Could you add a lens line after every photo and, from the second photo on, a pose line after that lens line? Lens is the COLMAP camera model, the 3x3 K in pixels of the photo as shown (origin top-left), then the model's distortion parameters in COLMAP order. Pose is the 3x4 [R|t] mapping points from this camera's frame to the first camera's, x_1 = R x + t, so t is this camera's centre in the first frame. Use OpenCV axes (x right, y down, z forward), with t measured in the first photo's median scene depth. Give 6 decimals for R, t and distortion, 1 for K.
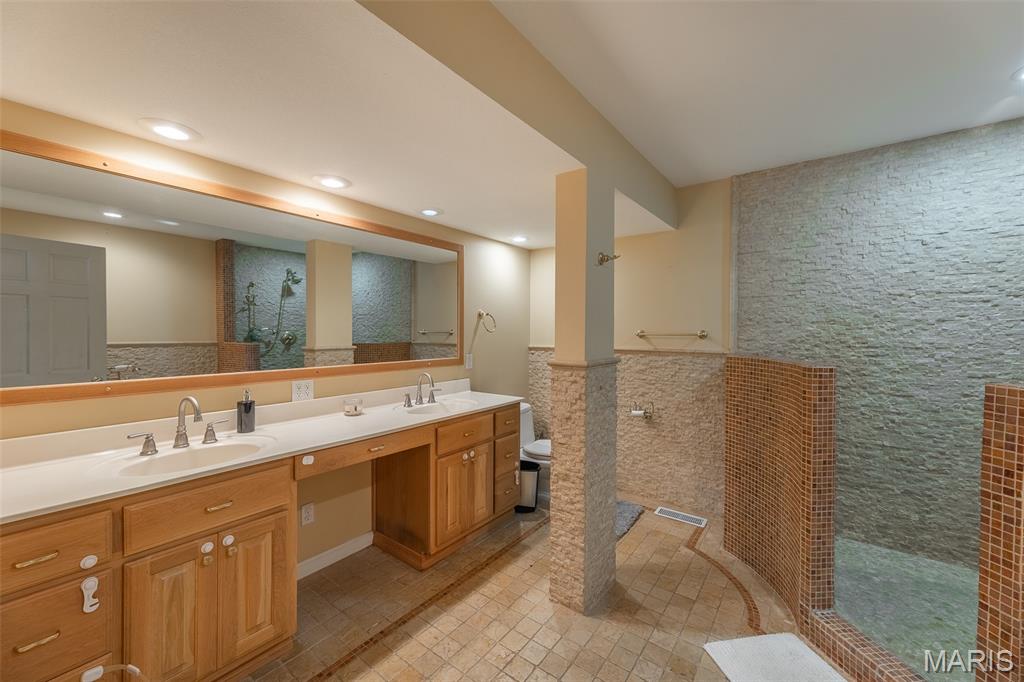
lens RADIAL K [[403.4, 0, 511.8], [0, 403.4, 337.3], [0, 0, 1]] dist [0.003726, -0.000415]
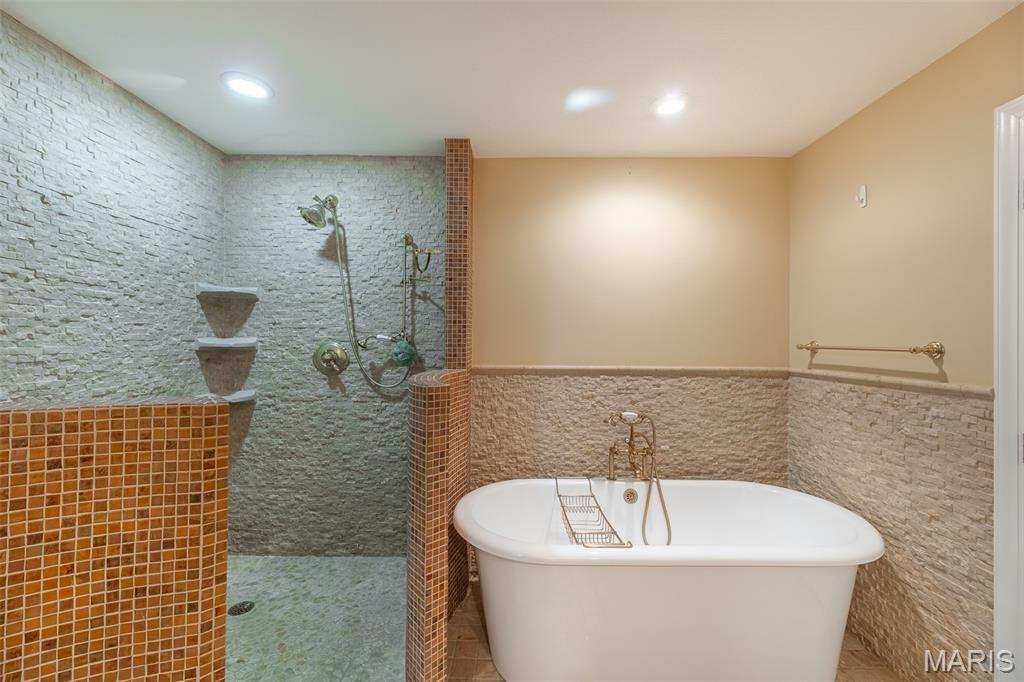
lens RADIAL K [[403.4, 0, 509.3], [0, 403.4, 338.9], [0, 0, 1]] dist [0.003726, -0.000415]
pose [[-0.596580, -0.007110, 0.802522, 0.051382], [-0.001359, 0.999968, 0.007848, -0.016915], [-0.802552, 0.003591, -0.596571, 0.812540]]
